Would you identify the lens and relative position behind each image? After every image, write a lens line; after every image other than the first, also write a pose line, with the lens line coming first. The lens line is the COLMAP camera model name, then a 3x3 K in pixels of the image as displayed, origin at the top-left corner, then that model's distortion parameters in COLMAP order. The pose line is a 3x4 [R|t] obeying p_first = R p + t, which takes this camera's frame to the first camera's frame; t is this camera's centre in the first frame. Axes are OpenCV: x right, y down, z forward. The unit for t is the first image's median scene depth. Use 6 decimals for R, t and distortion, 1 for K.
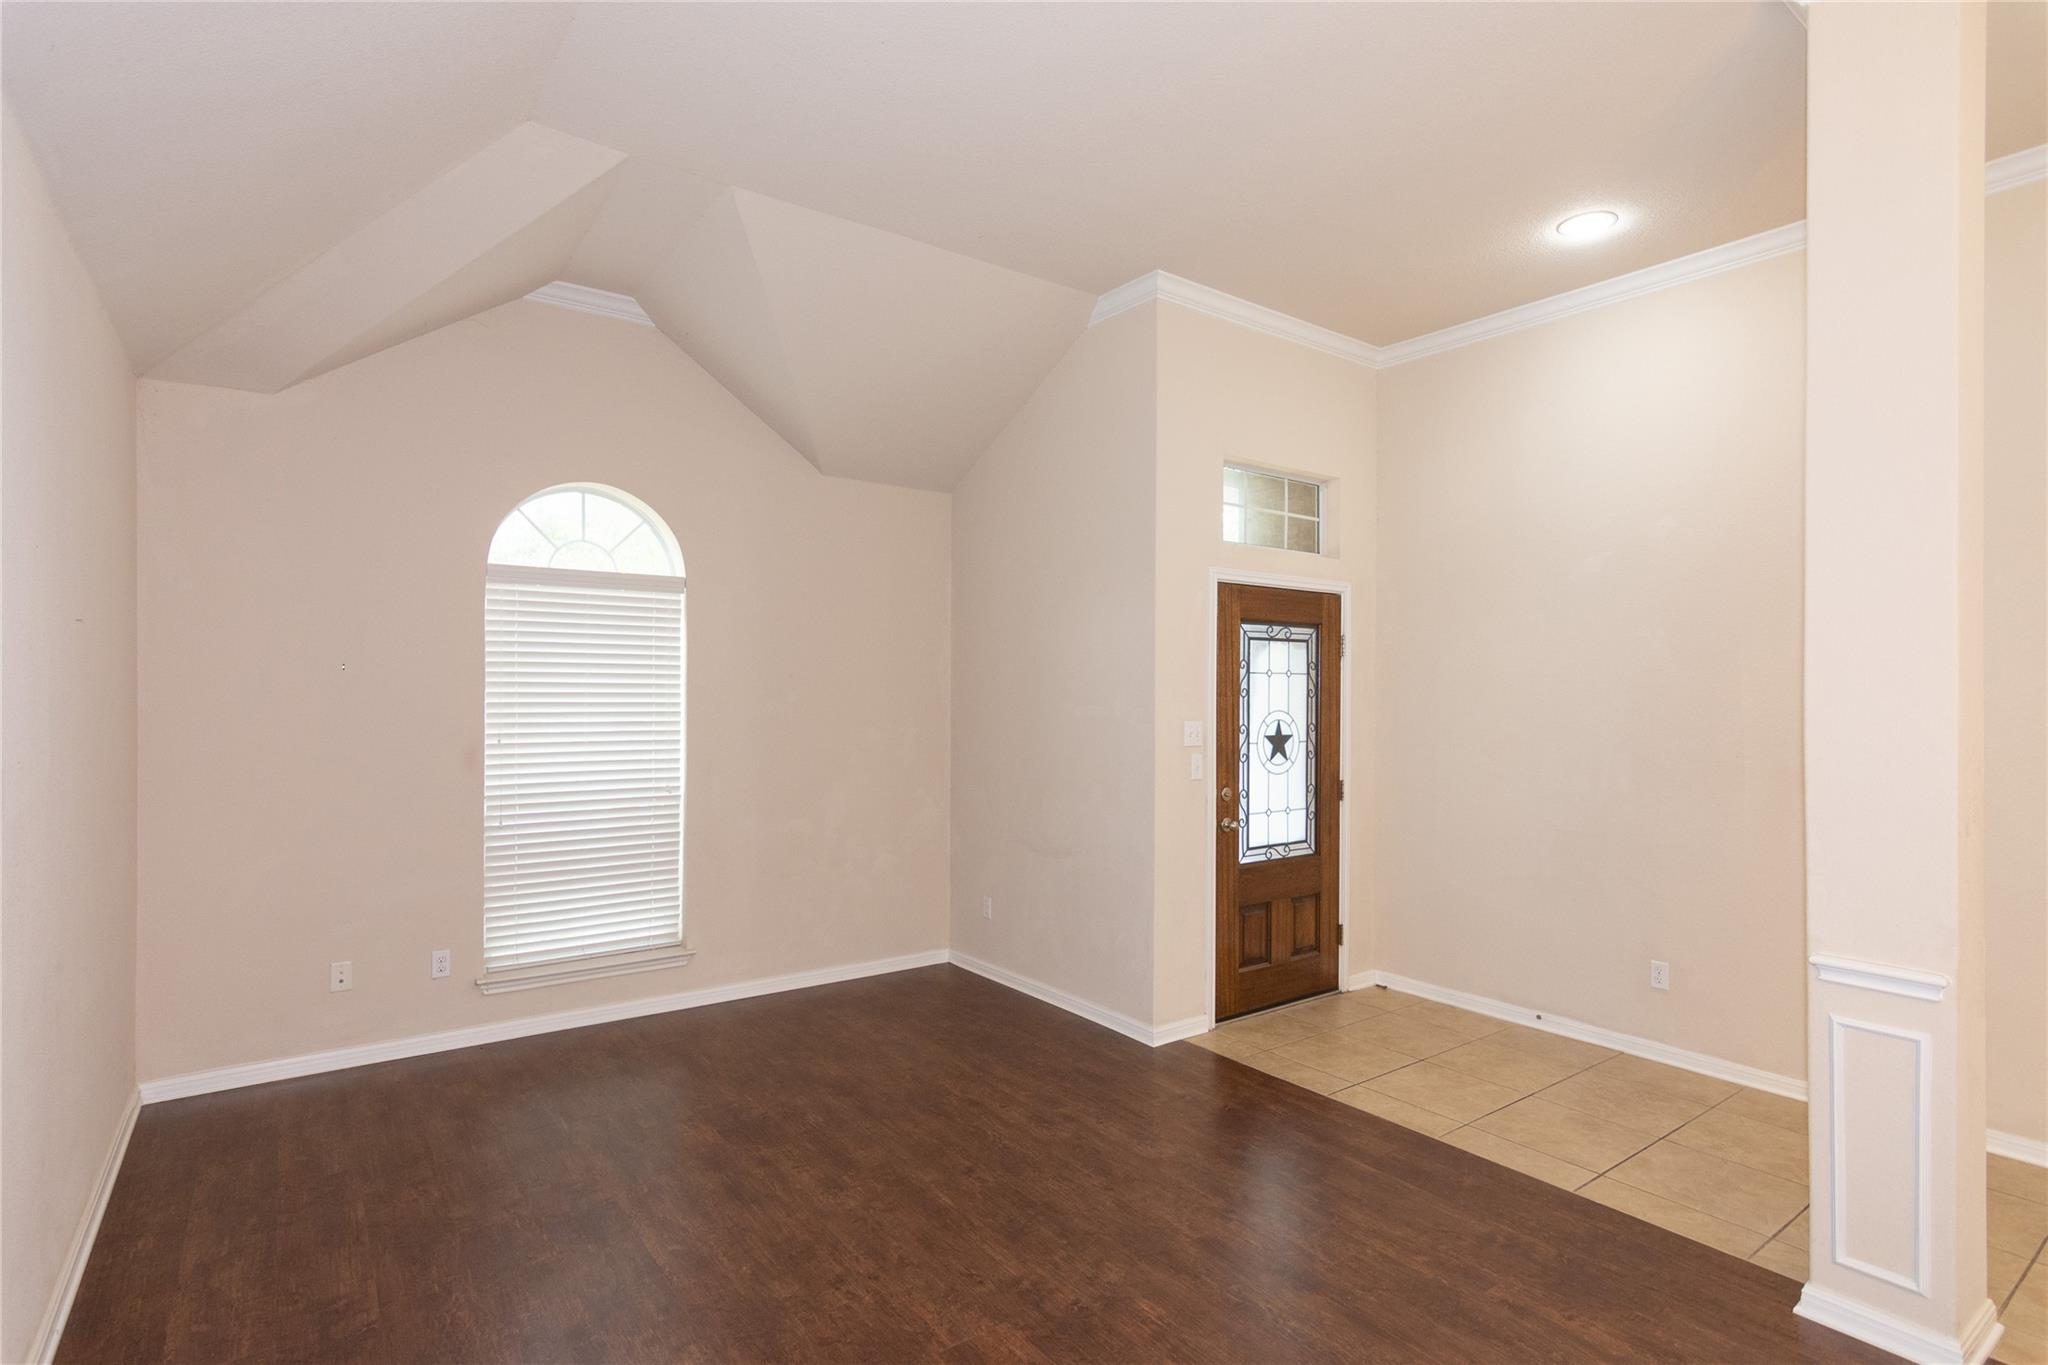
lens RADIAL K [[1002.3, 0, 1021.8], [0, 1002.3, 692.9], [0, 0, 1]] dist [-0.000097, 0.001714]
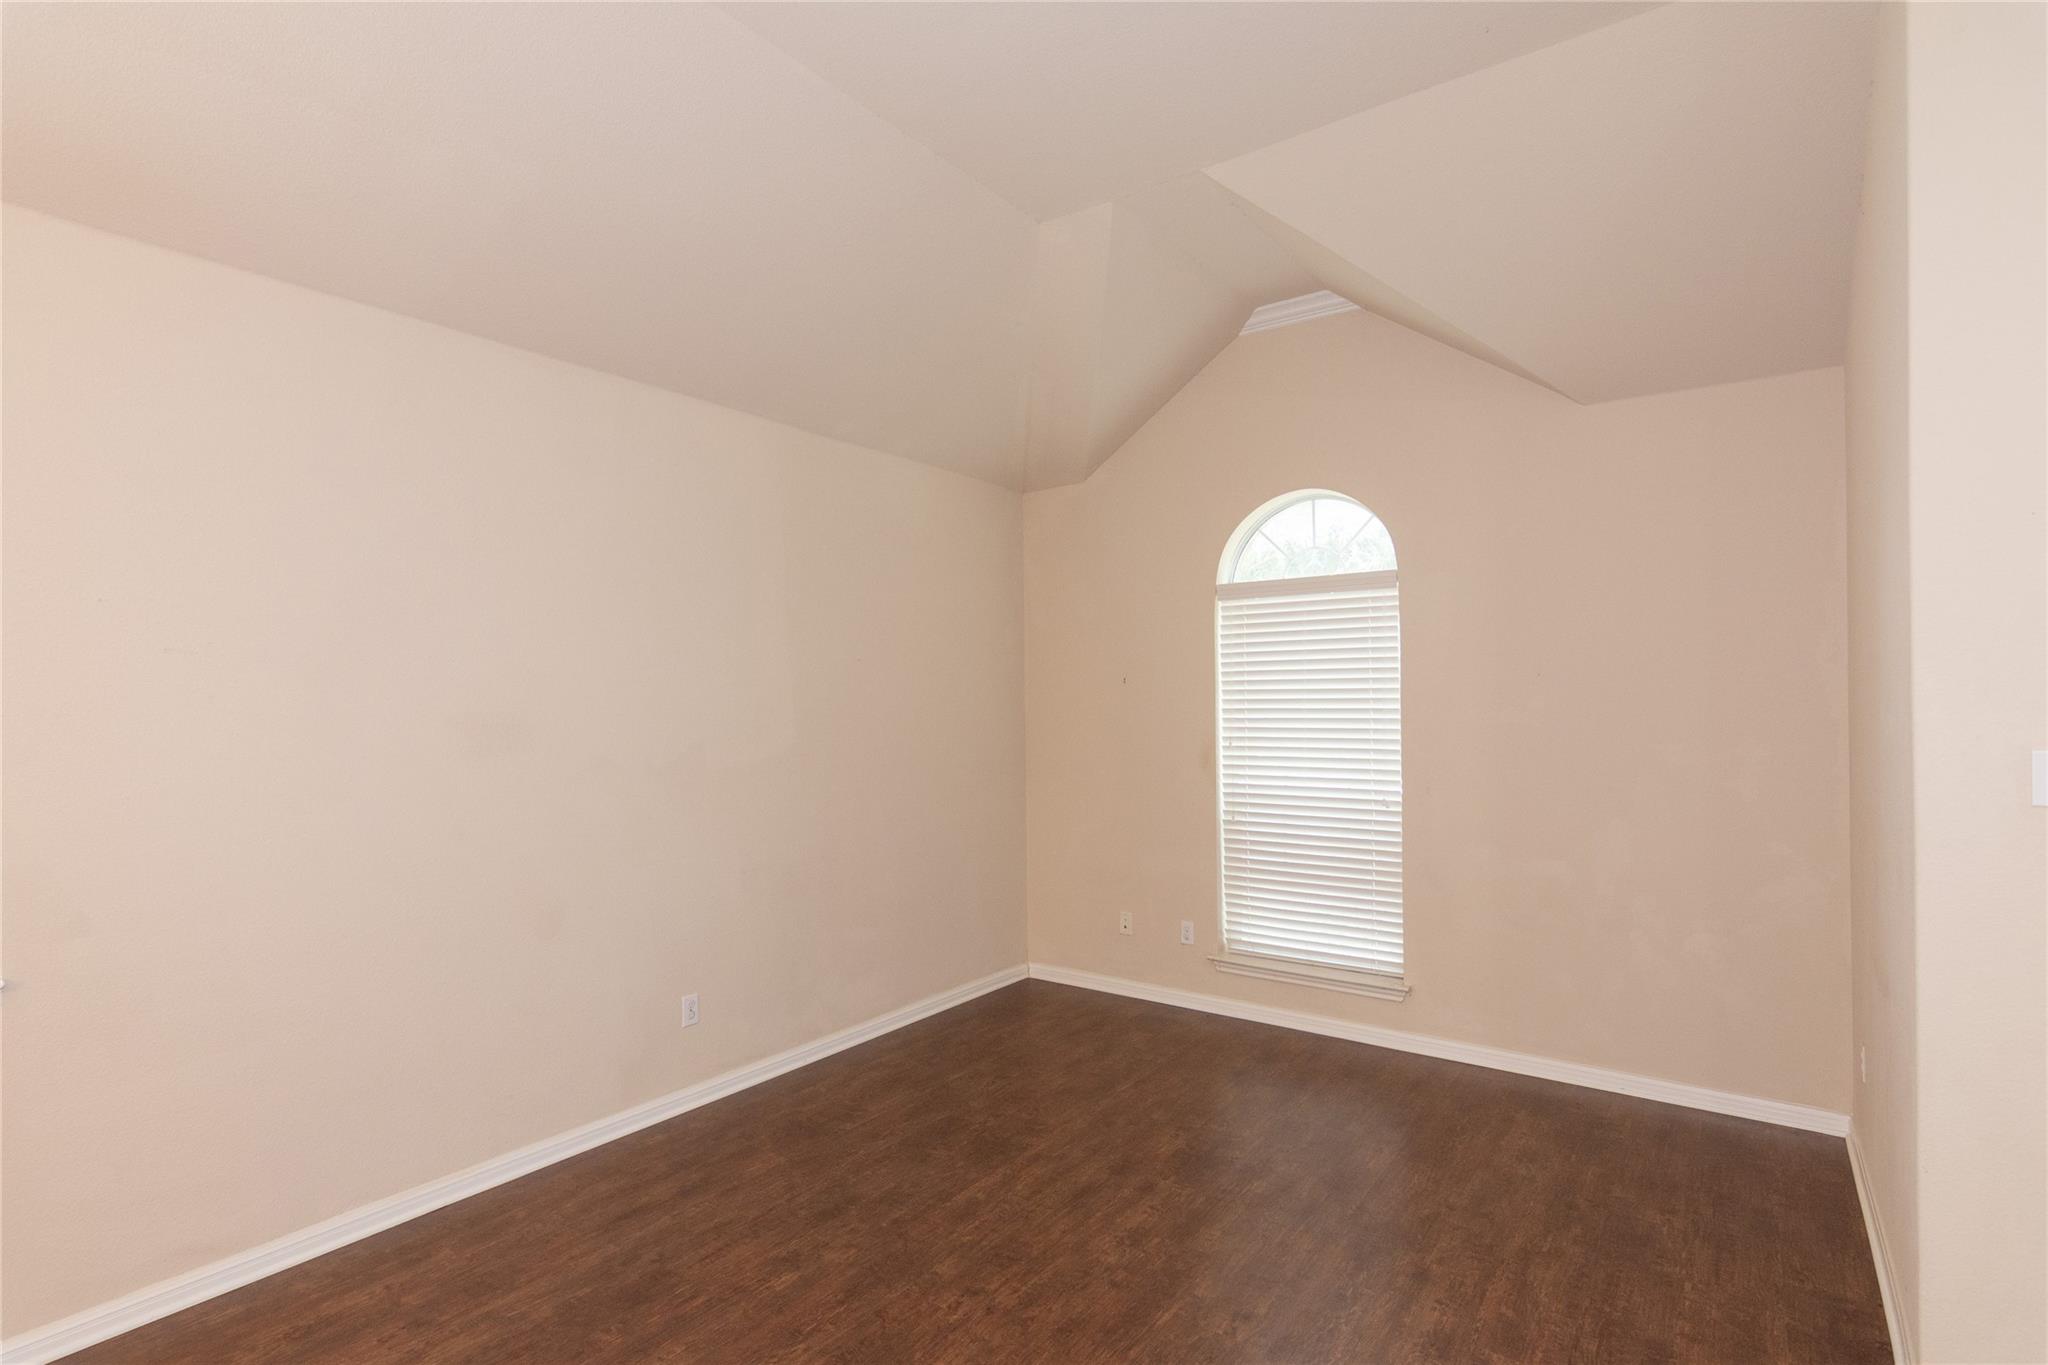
lens RADIAL K [[1017.8, 0, 1023.0], [0, 1017.8, 691.9], [0, 0, 1]] dist [-0.001168, 0.000581]
pose [[0.301963, -0.015776, -0.953189, 0.480840], [0.007763, 0.999871, -0.014089, 0.005441], [0.953288, -0.003145, 0.302047, 0.448565]]
